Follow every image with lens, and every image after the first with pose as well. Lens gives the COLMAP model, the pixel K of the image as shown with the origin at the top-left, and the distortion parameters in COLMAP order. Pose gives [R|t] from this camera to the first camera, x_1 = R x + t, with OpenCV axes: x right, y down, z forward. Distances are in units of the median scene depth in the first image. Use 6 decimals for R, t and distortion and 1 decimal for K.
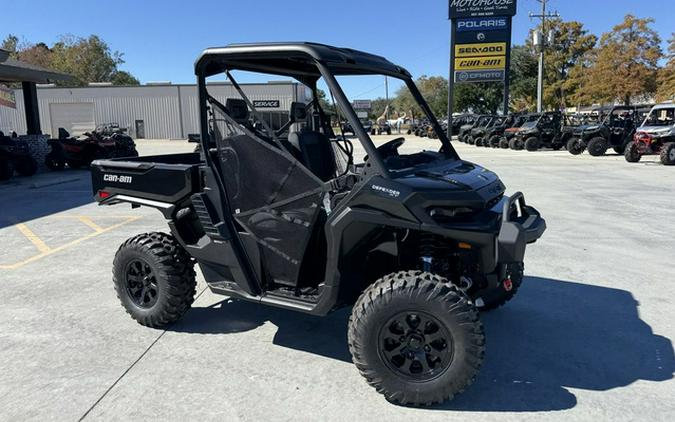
lens RADIAL K [[545.5, 0, 376.4], [0, 545.5, 205.2], [0, 0, 1]] dist [0.049388, -0.091453]
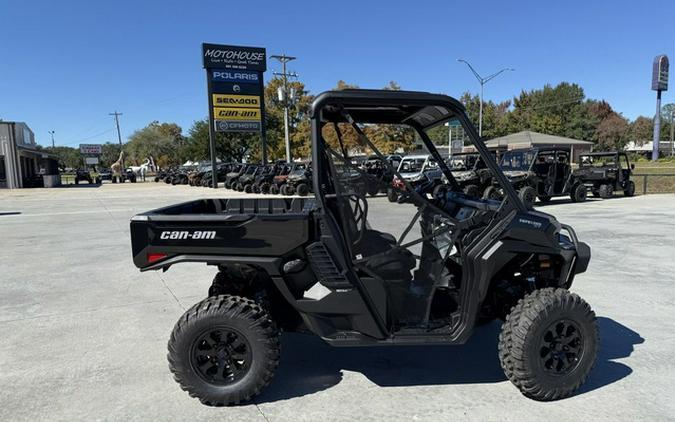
lens RADIAL K [[545.5, 0, 307.2], [0, 545.5, 228.7], [0, 0, 1]] dist [0.049388, -0.091453]
pose [[0.819266, -0.059980, 0.570268, -0.311374], [0.085810, 0.996140, -0.018504, -0.010438], [-0.566957, 0.064095, 0.821250, 0.084788]]
